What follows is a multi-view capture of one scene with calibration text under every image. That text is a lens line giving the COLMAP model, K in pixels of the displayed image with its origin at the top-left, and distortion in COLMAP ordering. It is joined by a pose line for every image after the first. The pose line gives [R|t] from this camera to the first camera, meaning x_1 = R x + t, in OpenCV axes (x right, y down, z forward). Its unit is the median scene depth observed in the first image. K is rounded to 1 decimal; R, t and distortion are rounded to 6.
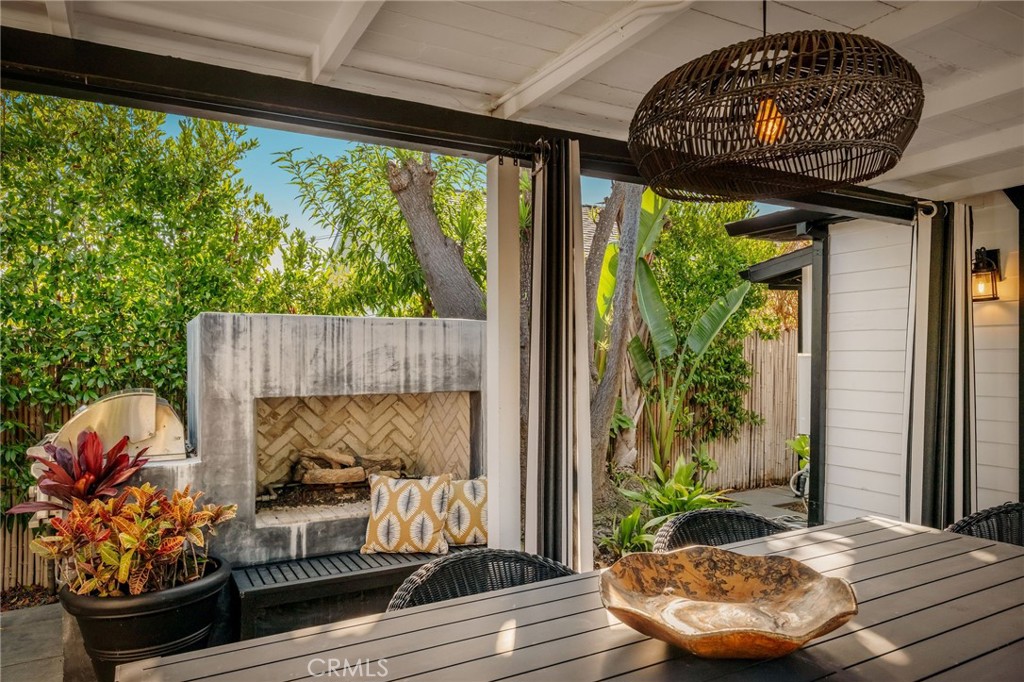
lens RADIAL K [[705.1, 0, 512.0], [0, 705.1, 341.0], [0, 0, 1]] dist [-0.001151, -0.000220]
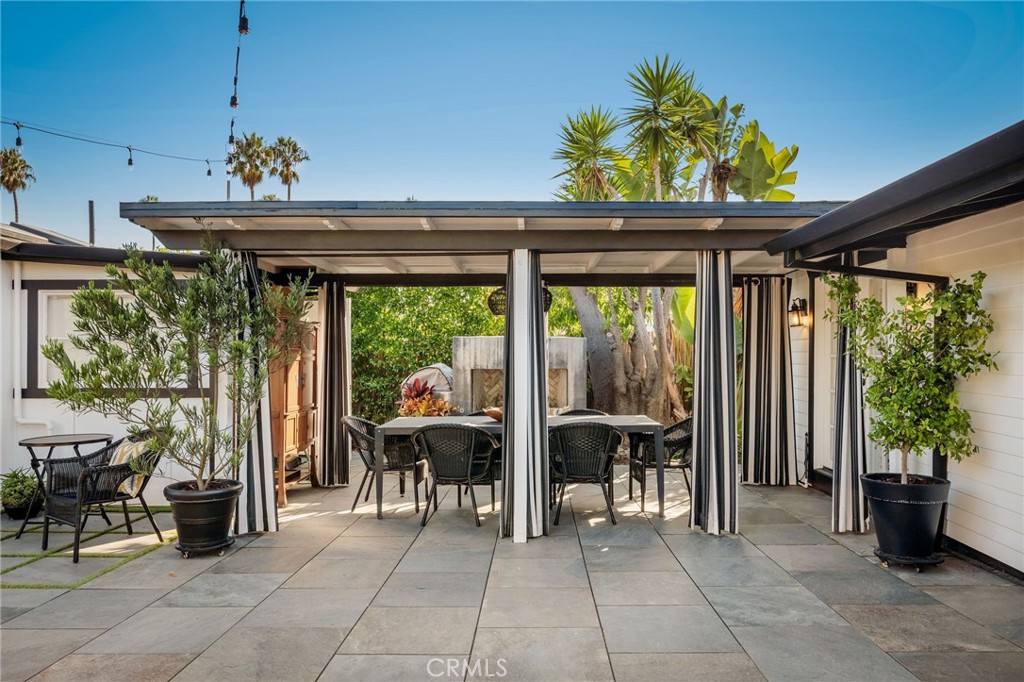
lens RADIAL K [[705.1, 0, 512.0], [0, 705.1, 341.0], [0, 0, 1]] dist [-0.001151, -0.000220]
pose [[0.860789, -0.002928, -0.508953, 1.102577], [0.005862, 0.999974, 0.004162, -0.033090], [0.508927, -0.006566, 0.860784, -1.180646]]
